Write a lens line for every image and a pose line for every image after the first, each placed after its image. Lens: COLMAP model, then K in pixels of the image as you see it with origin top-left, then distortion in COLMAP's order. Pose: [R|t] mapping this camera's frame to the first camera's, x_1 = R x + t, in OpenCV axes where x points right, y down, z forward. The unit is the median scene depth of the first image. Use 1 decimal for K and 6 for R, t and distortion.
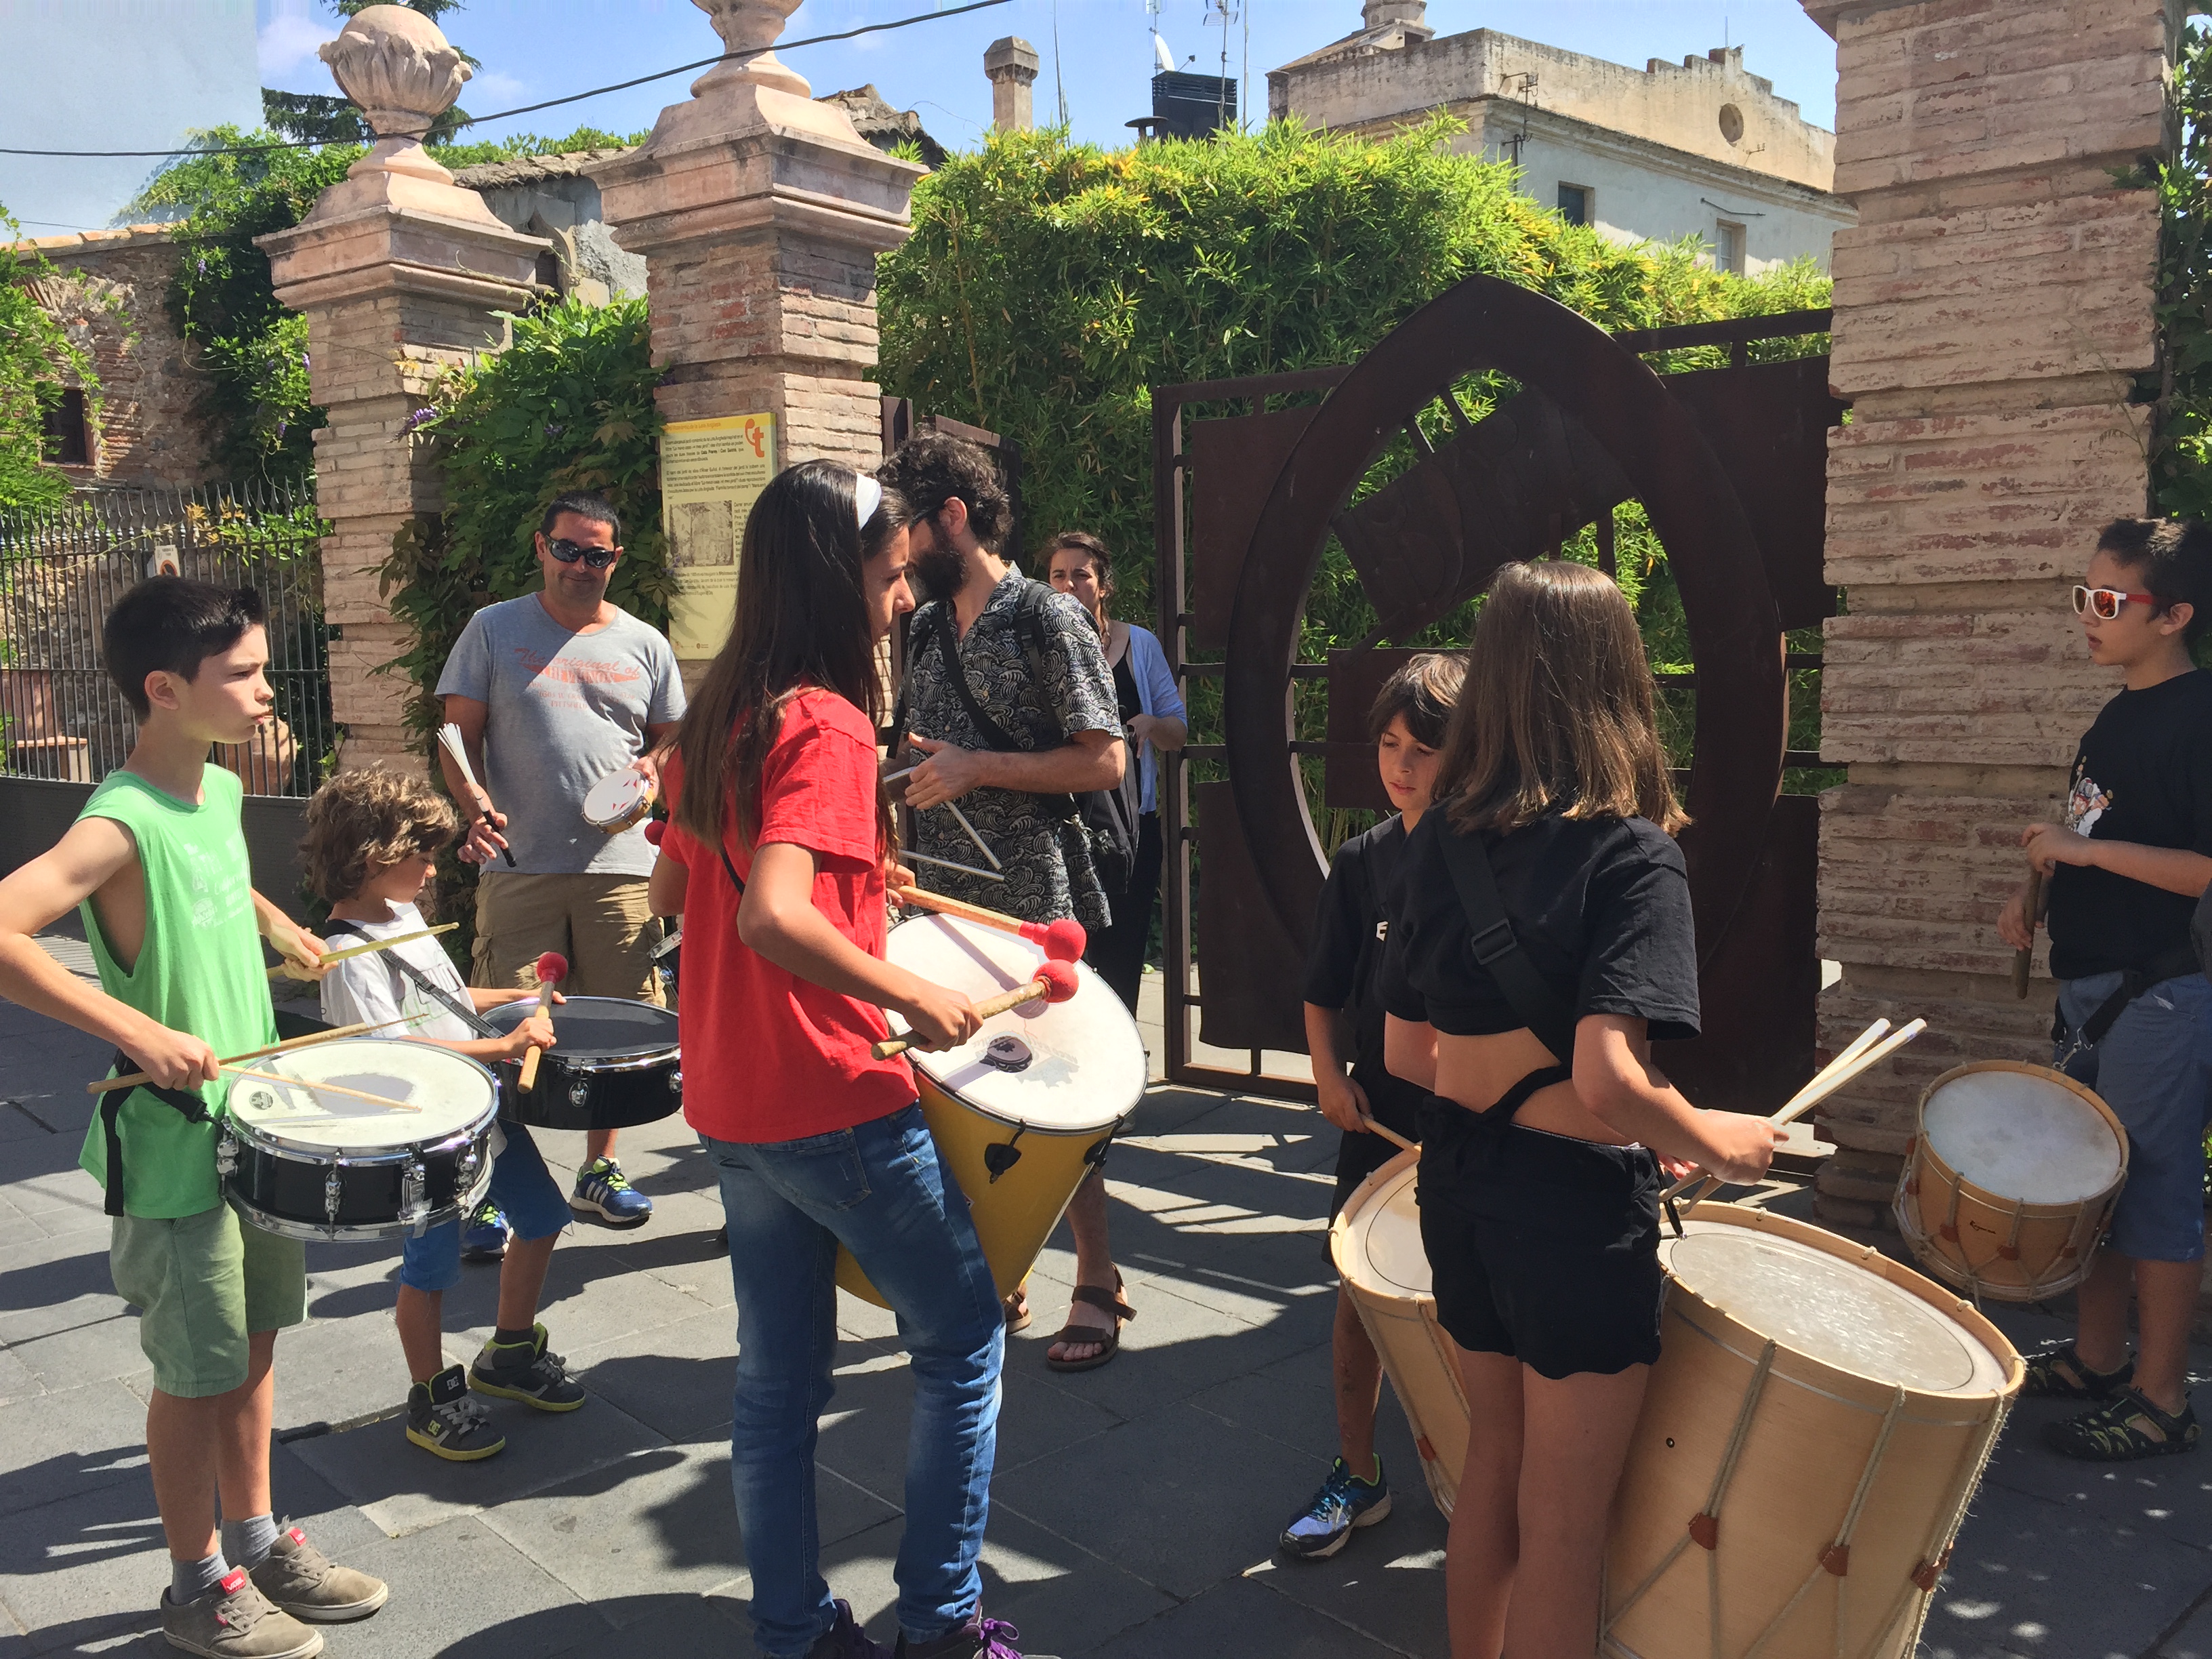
lens RADIAL K [[1908.9, 0, 1123.2], [0, 1908.9, 818.5], [0, 0, 1]] dist [0.065077, -0.074745]
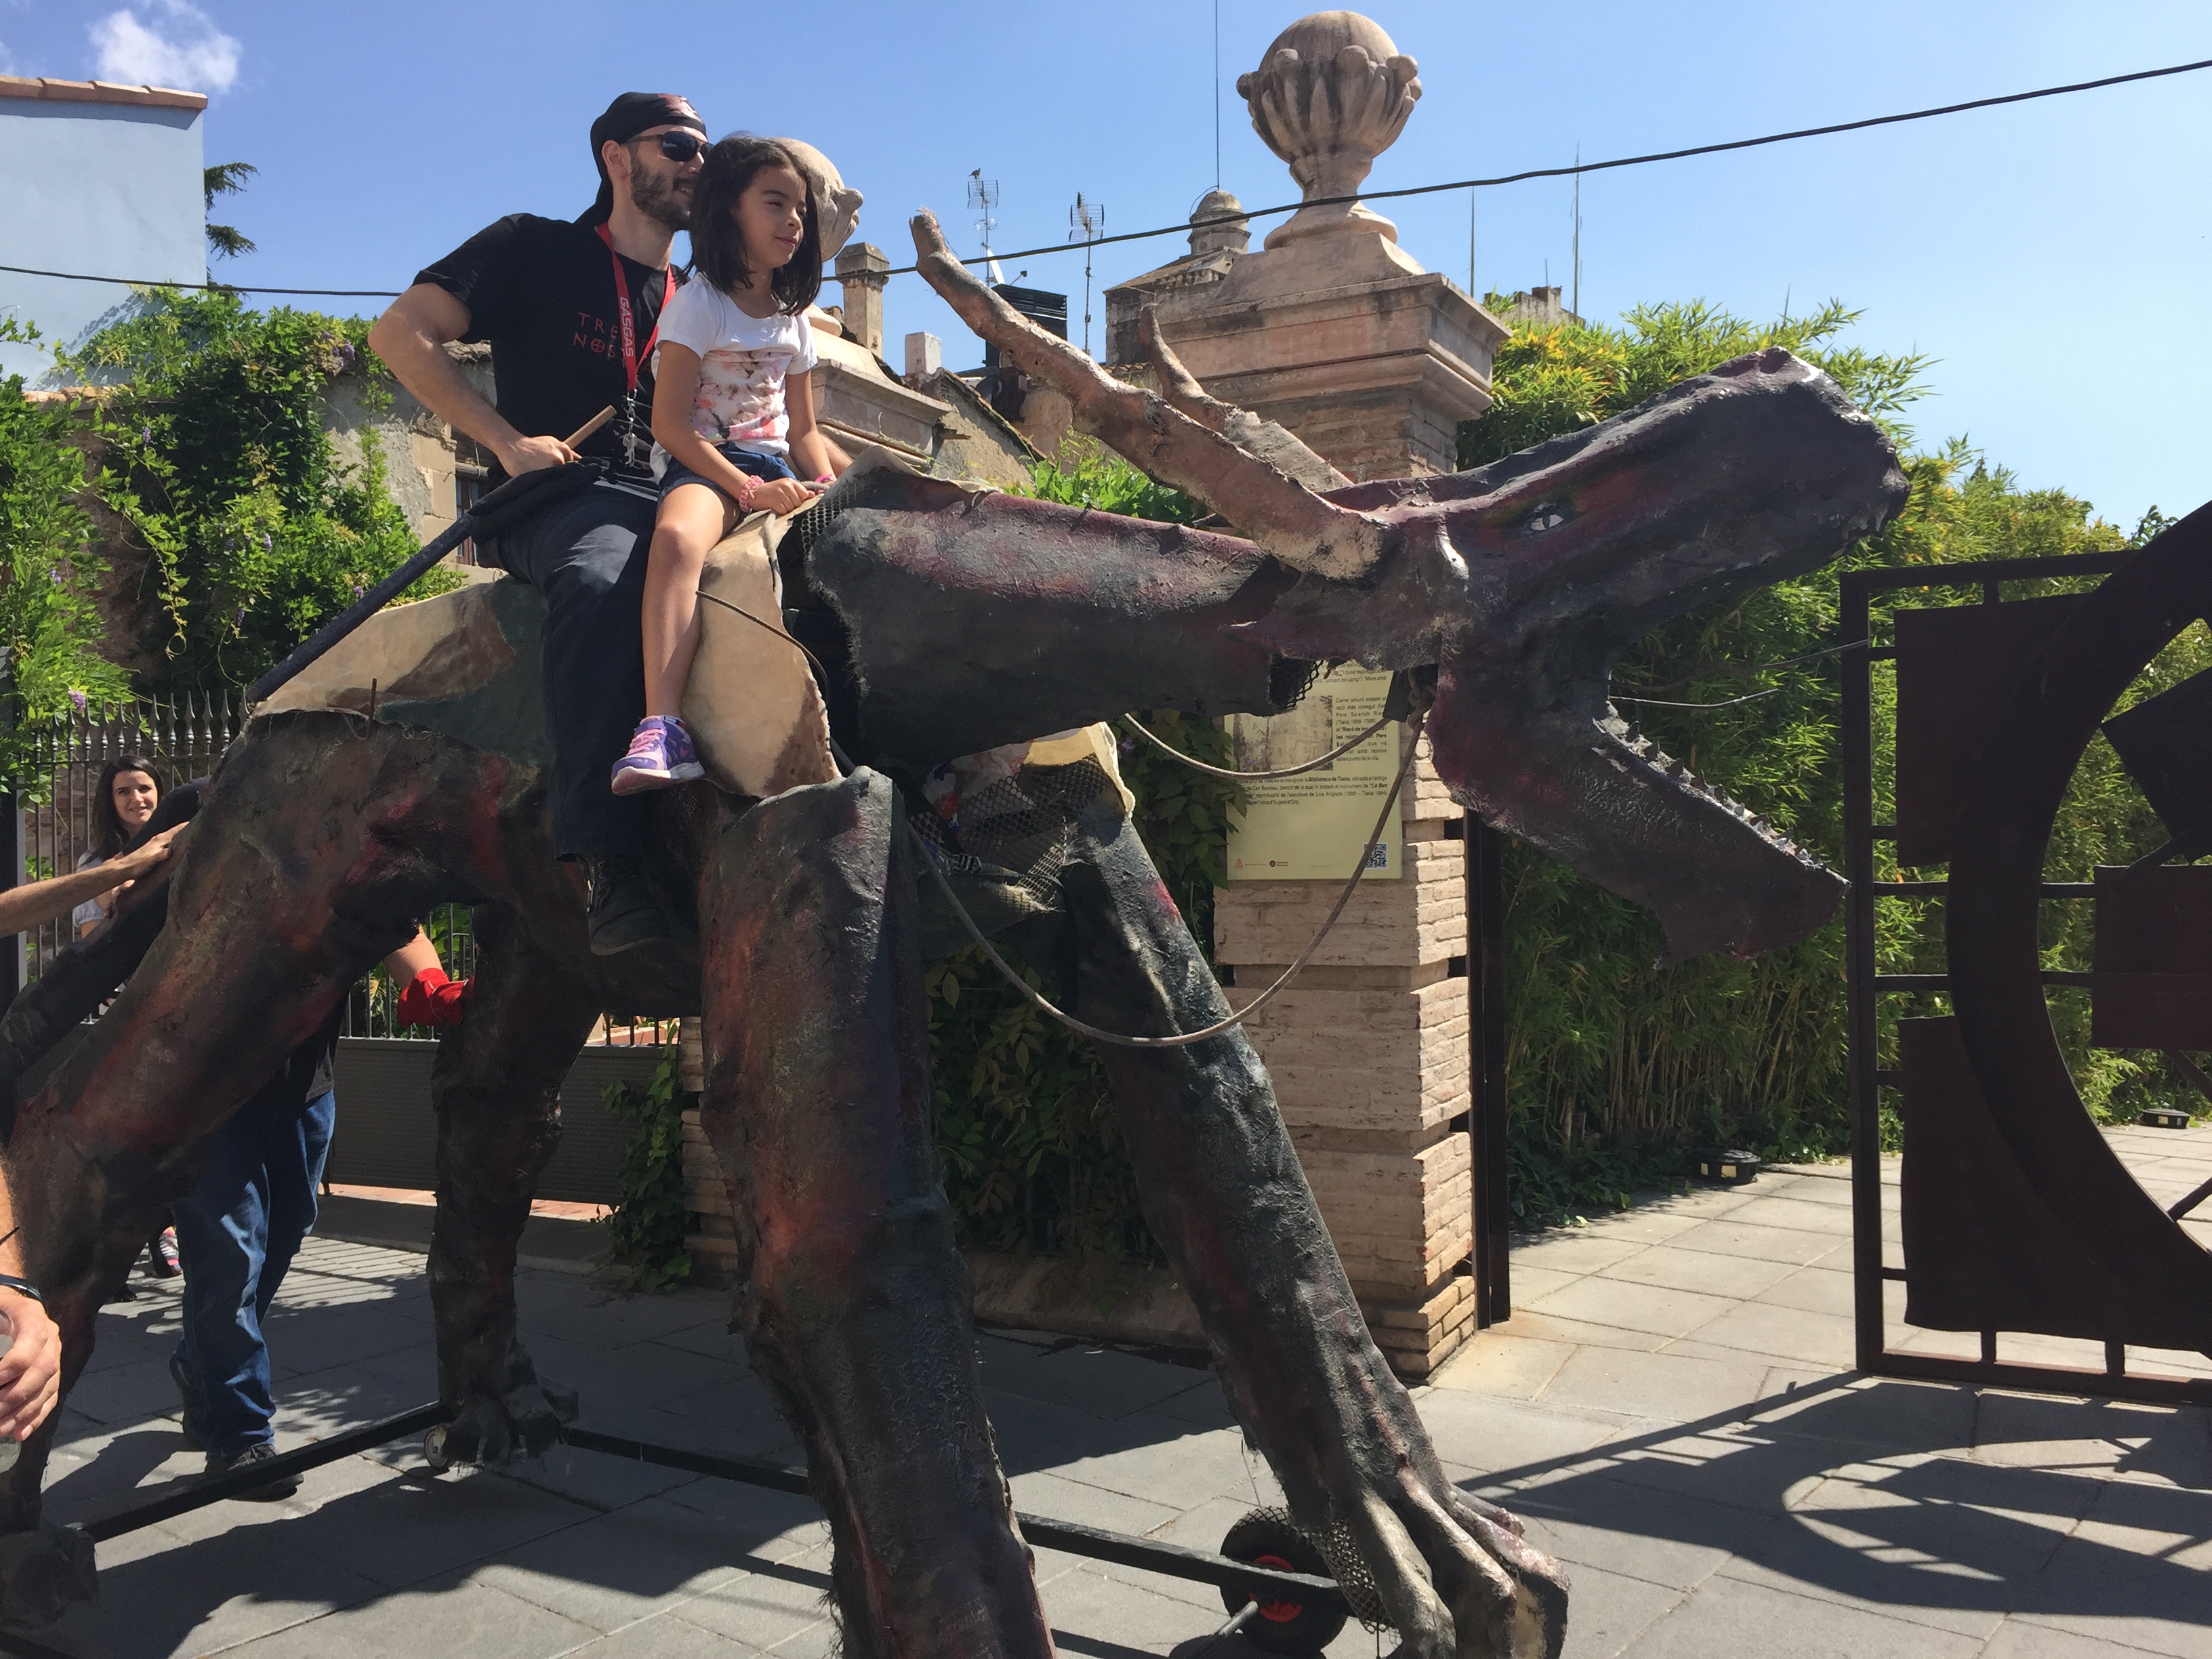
lens RADIAL K [[1908.9, 0, 1085.1], [0, 1908.9, 824.9], [0, 0, 1]] dist [0.065077, -0.074745]
pose [[0.987802, 0.000937, 0.155709, -0.451069], [0.015036, 0.994735, -0.101374, -0.022824], [-0.154984, 0.102479, 0.982587, 0.179206]]
